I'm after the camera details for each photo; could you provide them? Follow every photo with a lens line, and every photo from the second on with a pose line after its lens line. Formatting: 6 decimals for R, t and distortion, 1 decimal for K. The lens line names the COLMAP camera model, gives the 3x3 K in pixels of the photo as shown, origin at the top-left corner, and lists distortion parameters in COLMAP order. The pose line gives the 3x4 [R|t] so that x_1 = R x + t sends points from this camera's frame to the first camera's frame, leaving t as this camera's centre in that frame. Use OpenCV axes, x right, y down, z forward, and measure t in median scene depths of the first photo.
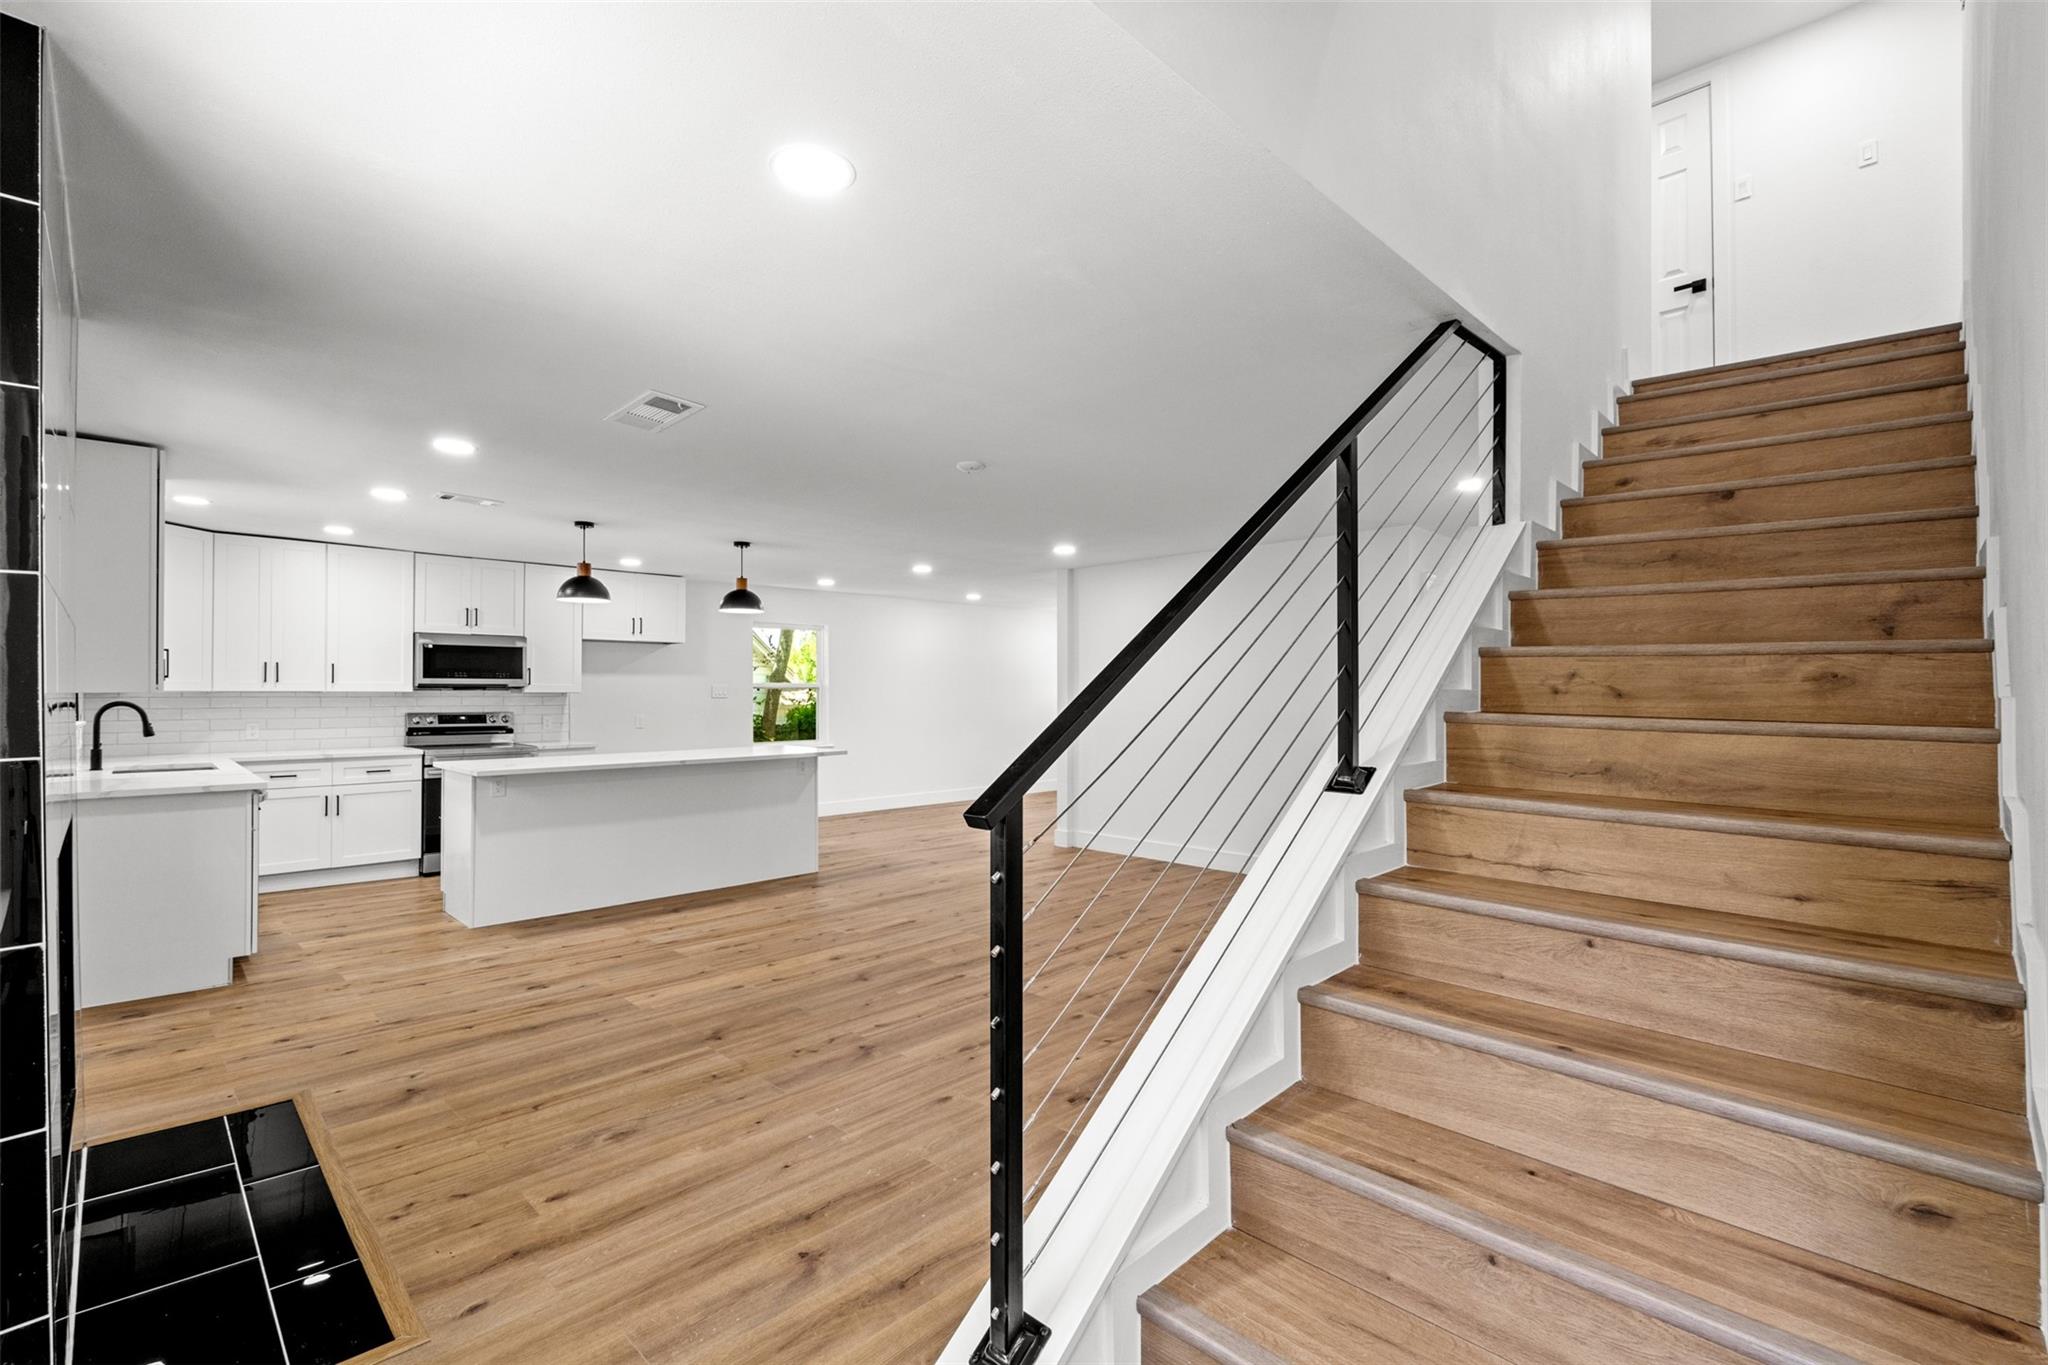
lens RADIAL K [[914.6, 0, 1023.7], [0, 914.6, 683.8], [0, 0, 1]] dist [-0.001550, 0.000166]
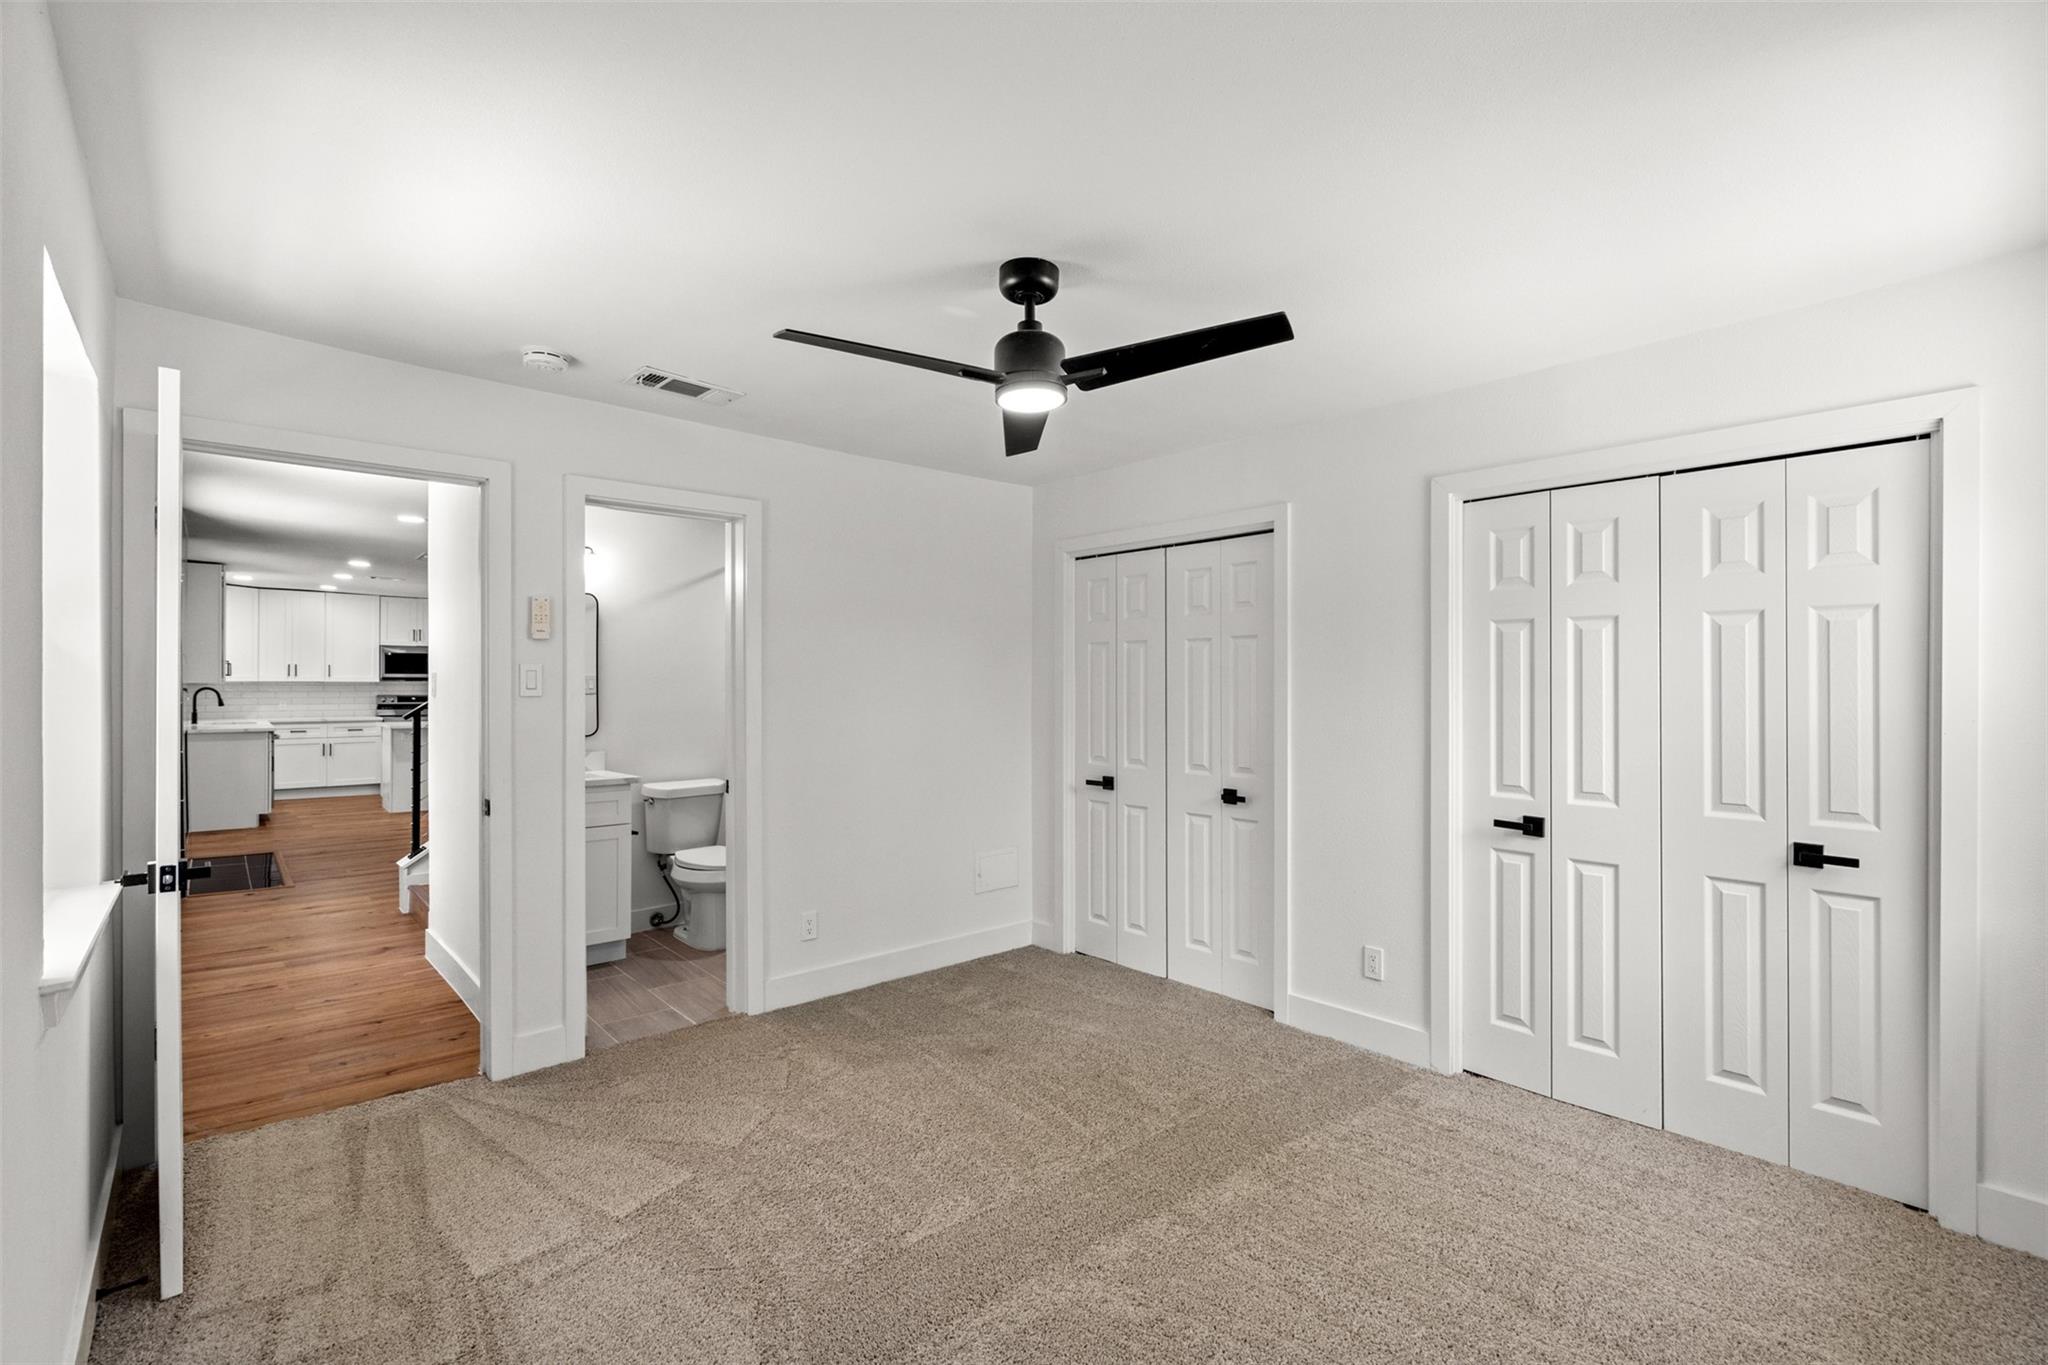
lens RADIAL K [[914.6, 0, 1025.7], [0, 914.6, 680.8], [0, 0, 1]] dist [-0.001550, 0.000166]
pose [[0.998682, 0.005353, -0.051036, 0.576967], [-0.004927, 0.999952, 0.008459, -0.013190], [0.051079, -0.008197, 0.998661, -0.577467]]
